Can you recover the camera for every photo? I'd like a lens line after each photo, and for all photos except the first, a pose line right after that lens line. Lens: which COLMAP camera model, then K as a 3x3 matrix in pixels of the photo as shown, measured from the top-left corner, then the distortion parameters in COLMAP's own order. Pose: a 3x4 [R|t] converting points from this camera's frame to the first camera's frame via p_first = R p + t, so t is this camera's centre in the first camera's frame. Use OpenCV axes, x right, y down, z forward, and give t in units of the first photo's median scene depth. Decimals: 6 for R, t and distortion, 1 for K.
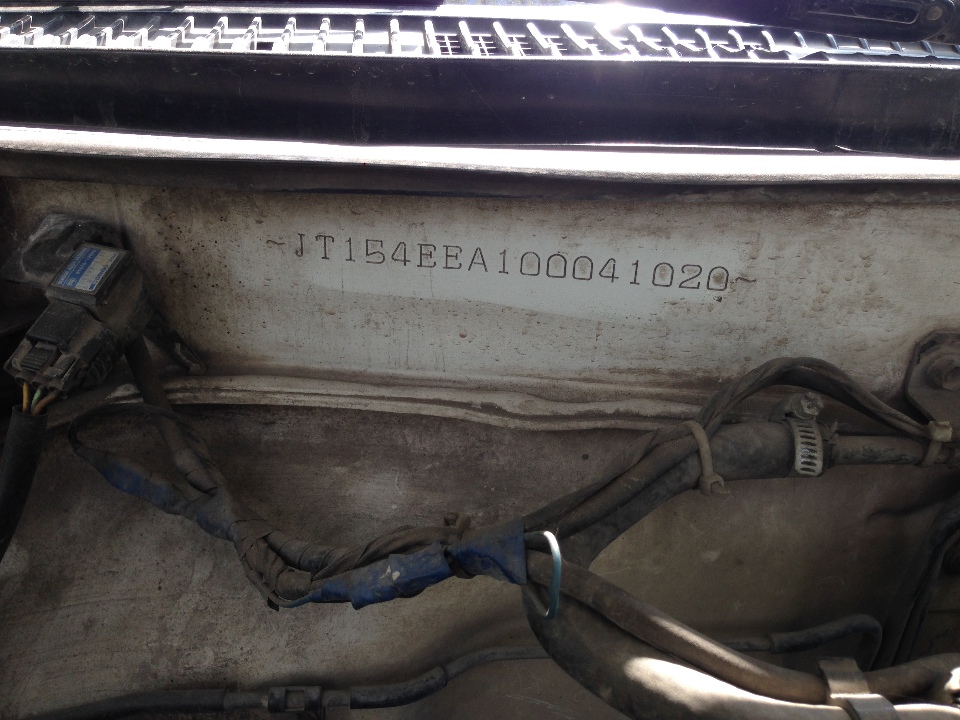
lens RADIAL K [[921.8, 0, 482.7], [0, 921.8, 357.8], [0, 0, 1]] dist [0.055810, 0.000000]
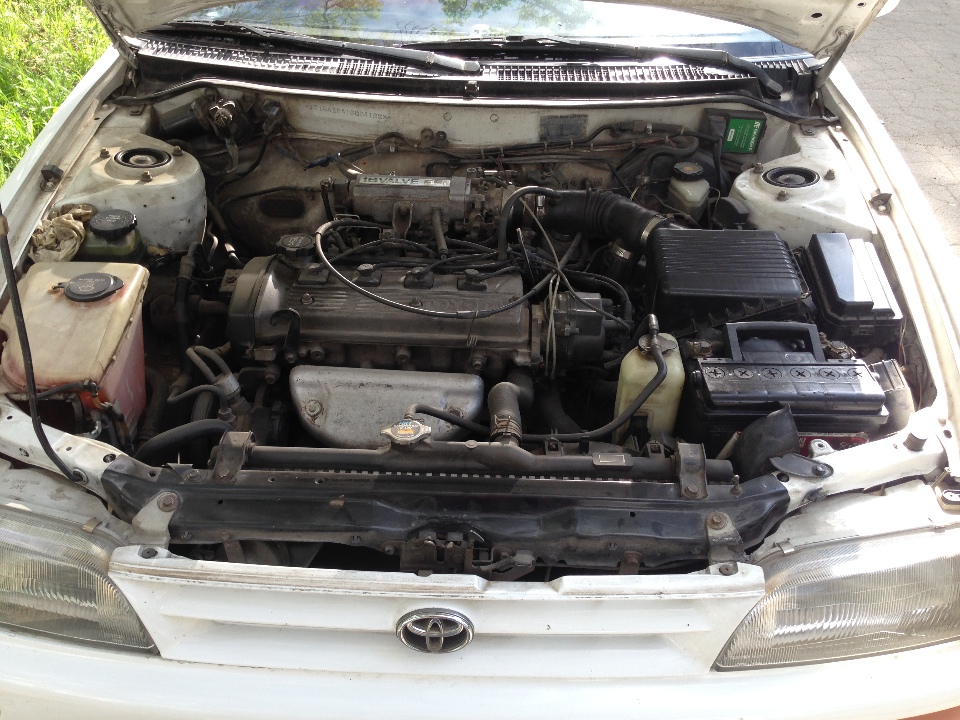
lens RADIAL K [[921.8, 0, 478.9], [0, 921.8, 363.3], [0, 0, 1]] dist [0.055810, 0.000000]
pose [[0.992298, 0.065548, -0.105107, 1.443711], [-0.043994, 0.979692, 0.195624, 0.240910], [0.115796, -0.189493, 0.975030, -4.453646]]
